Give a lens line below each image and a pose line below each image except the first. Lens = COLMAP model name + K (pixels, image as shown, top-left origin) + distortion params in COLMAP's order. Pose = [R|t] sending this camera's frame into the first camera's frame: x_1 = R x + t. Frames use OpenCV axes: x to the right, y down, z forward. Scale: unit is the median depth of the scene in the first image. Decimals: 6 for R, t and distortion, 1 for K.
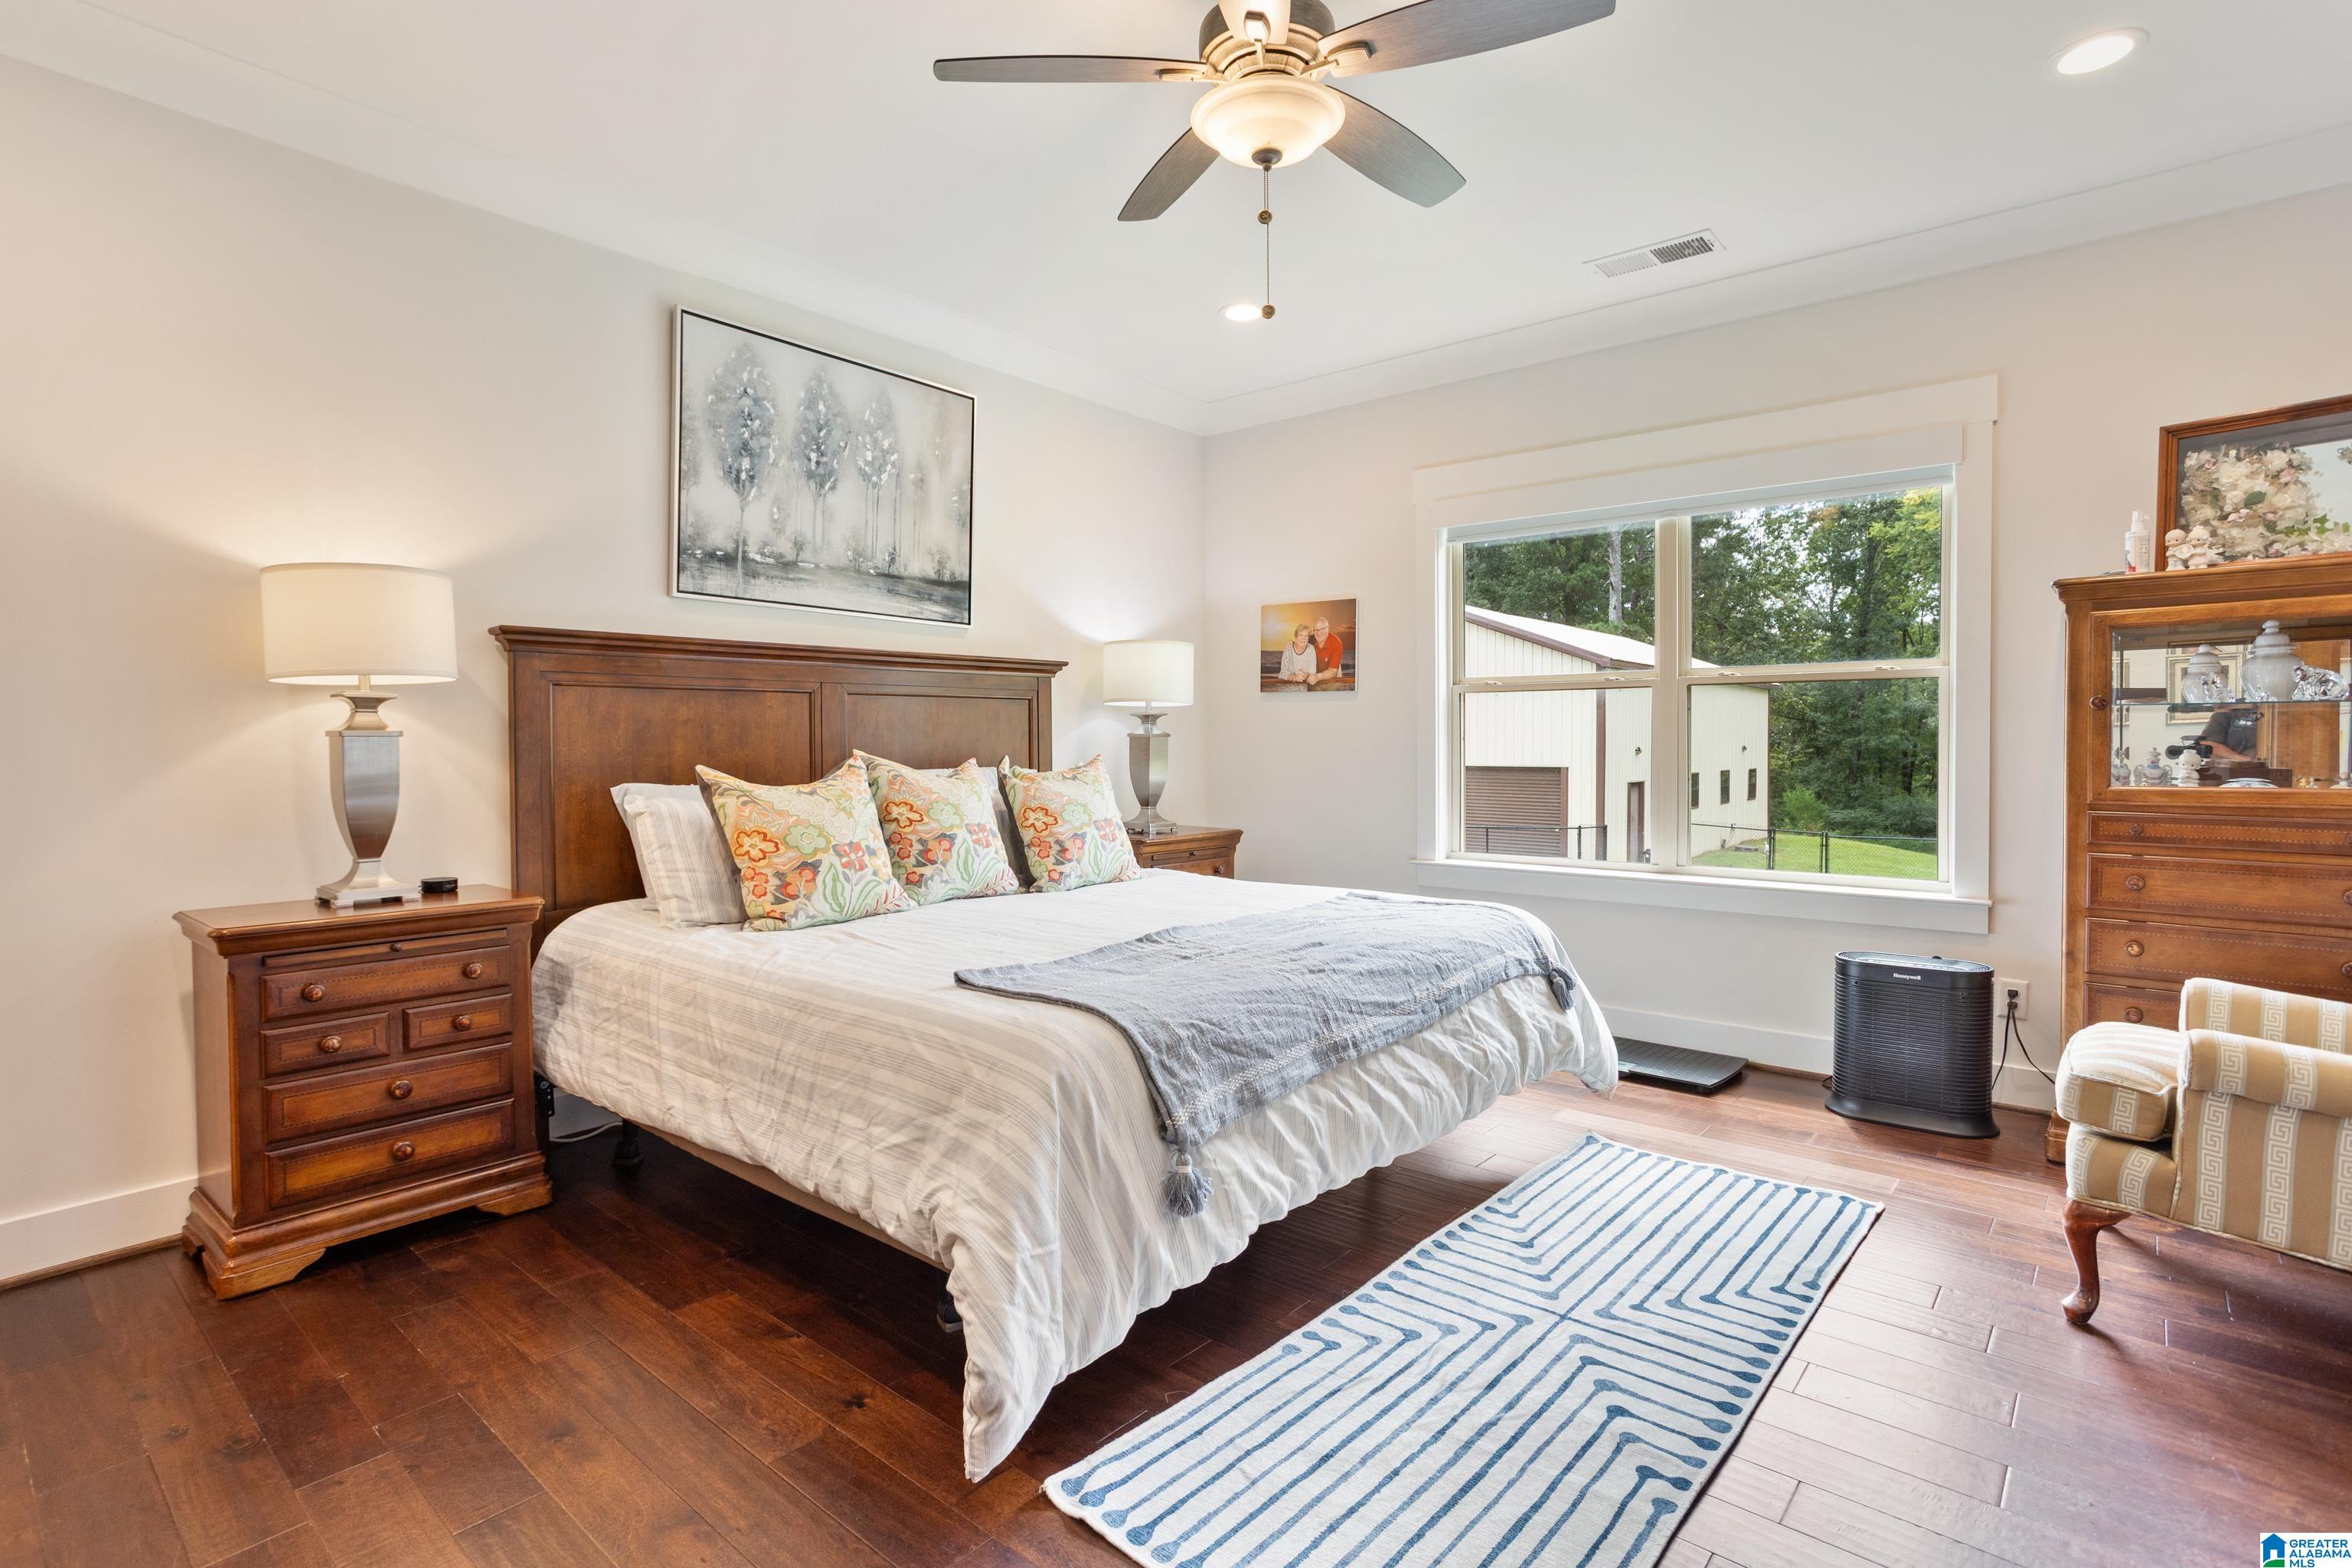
lens RADIAL K [[1149.5, 0, 1165.5], [0, 1149.5, 761.2], [0, 0, 1]] dist [-0.053959, 0.033631]
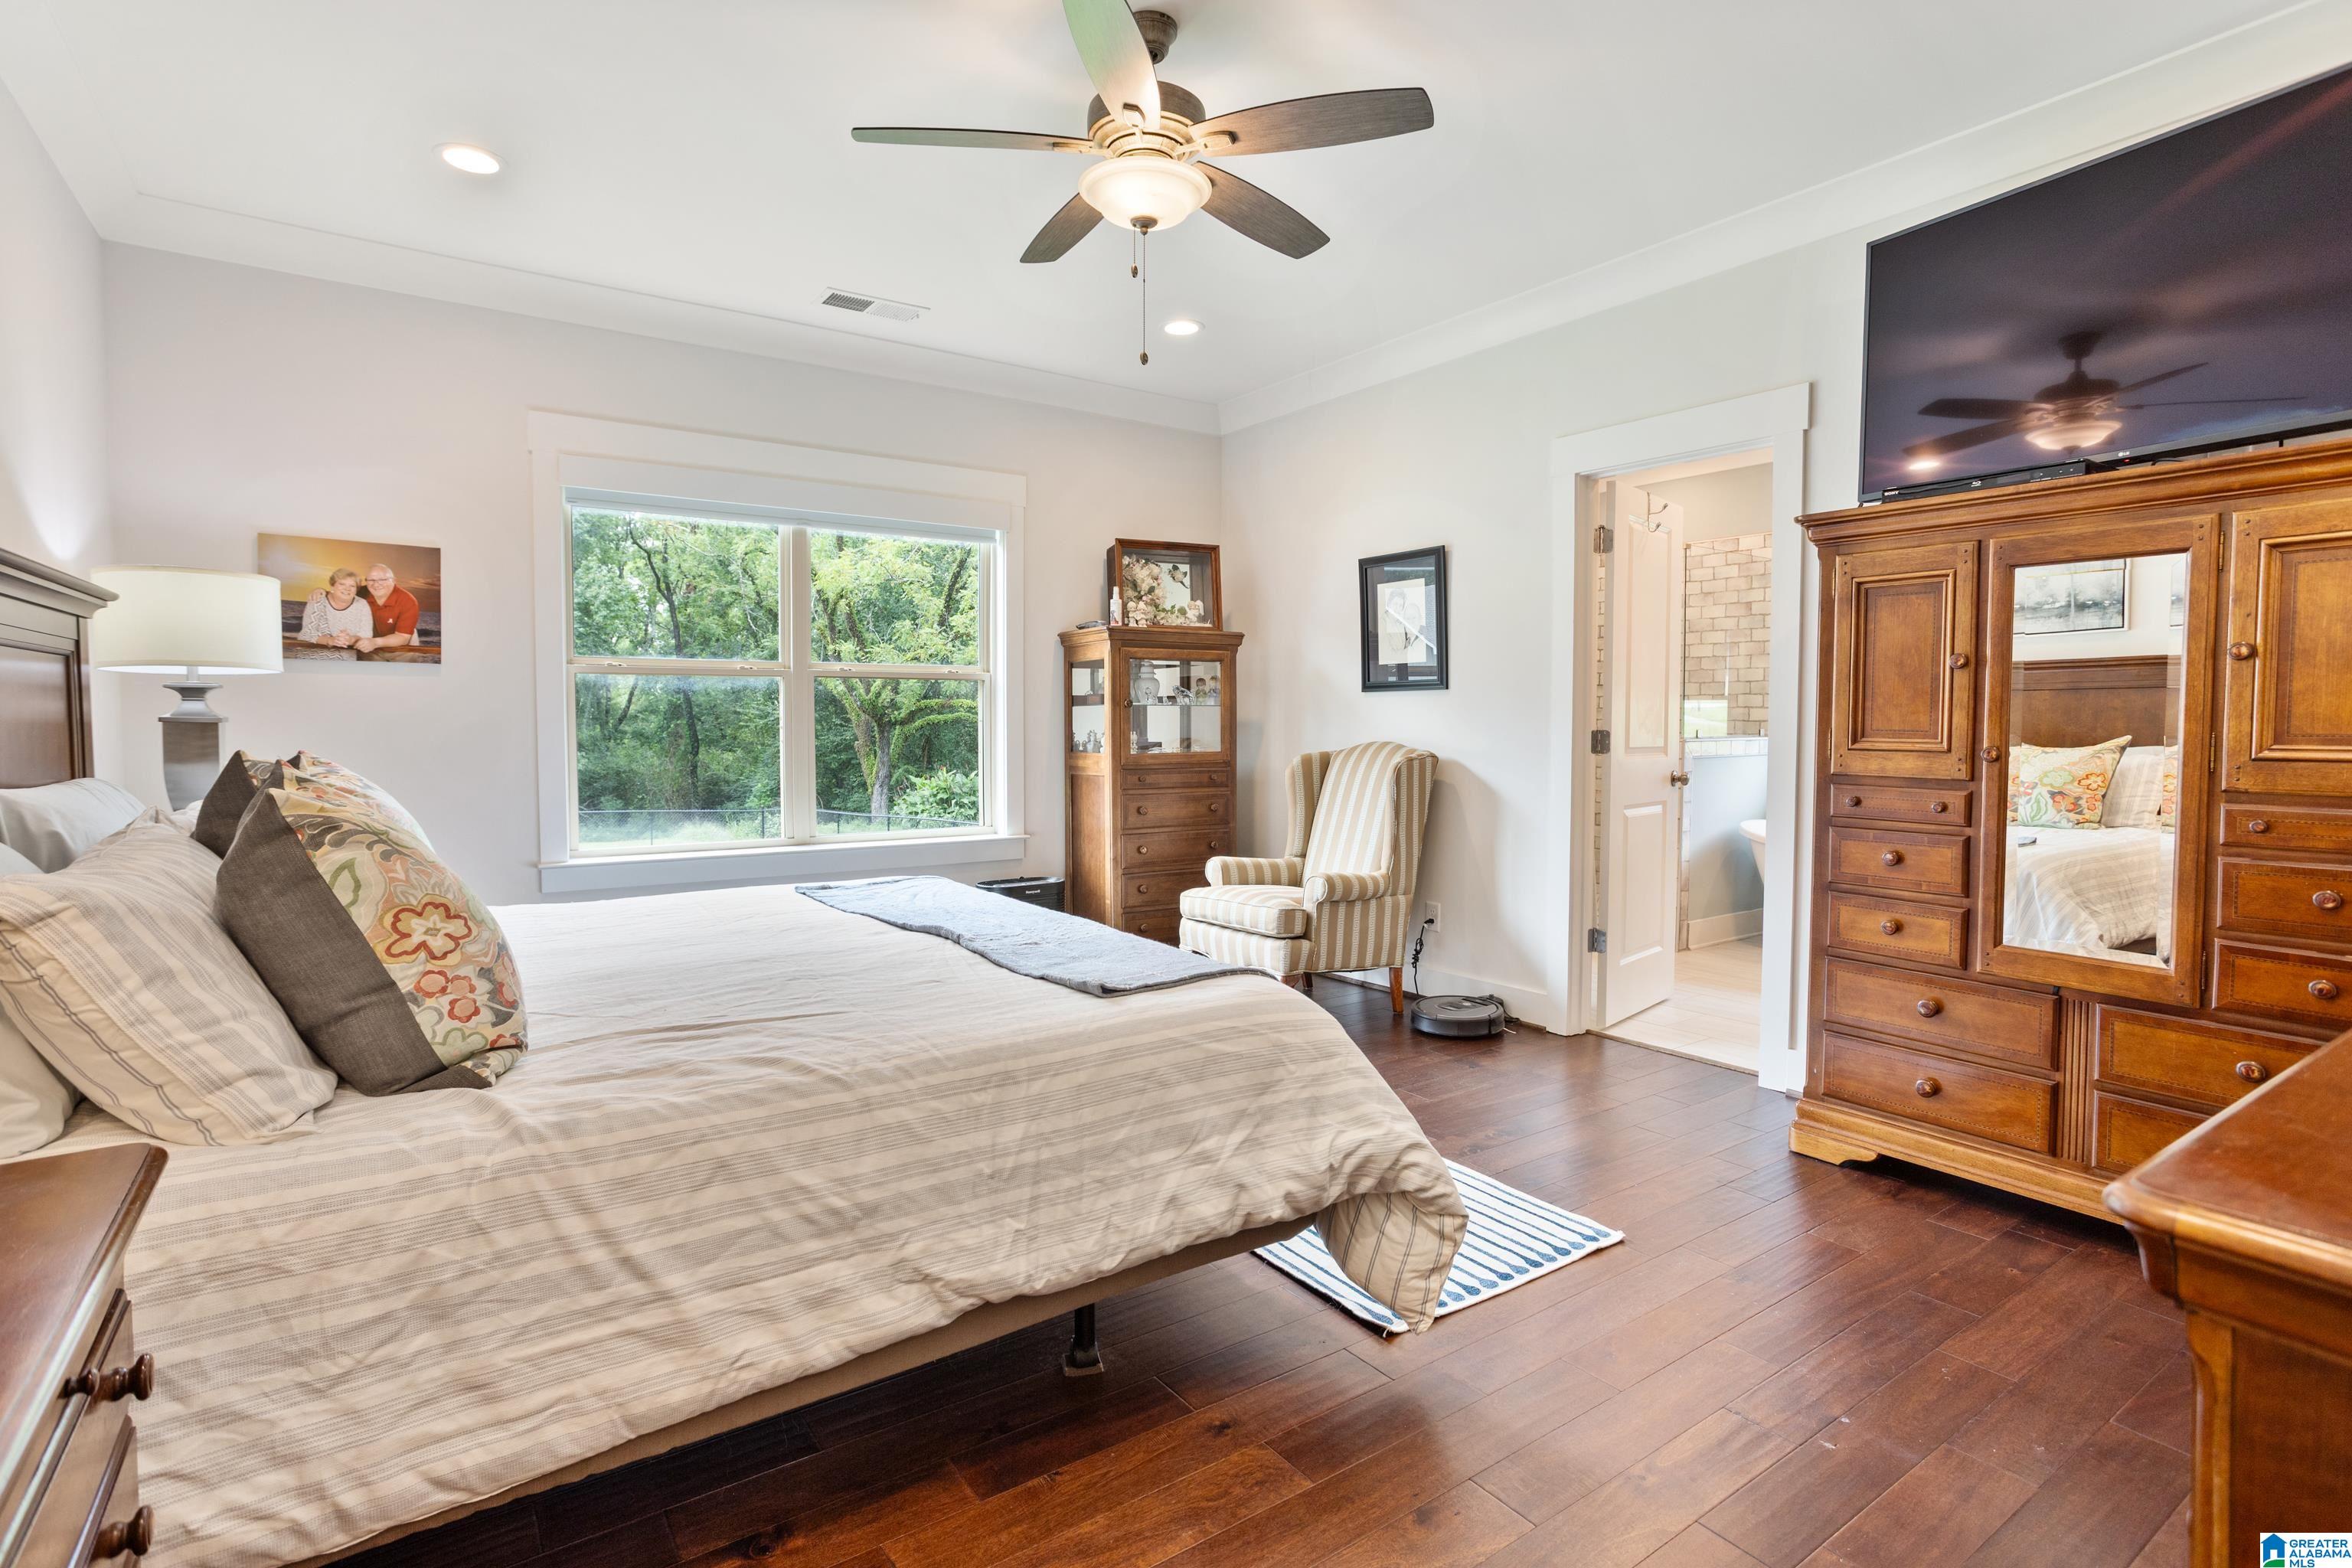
lens RADIAL K [[1149.5, 0, 1165.5], [0, 1149.5, 761.2], [0, 0, 1]] dist [-0.053959, 0.033631]
pose [[0.249028, -0.032265, 0.967959, -0.471529], [0.014163, 0.999459, 0.029671, -0.010098], [-0.968393, 0.006320, 0.249351, 0.317781]]
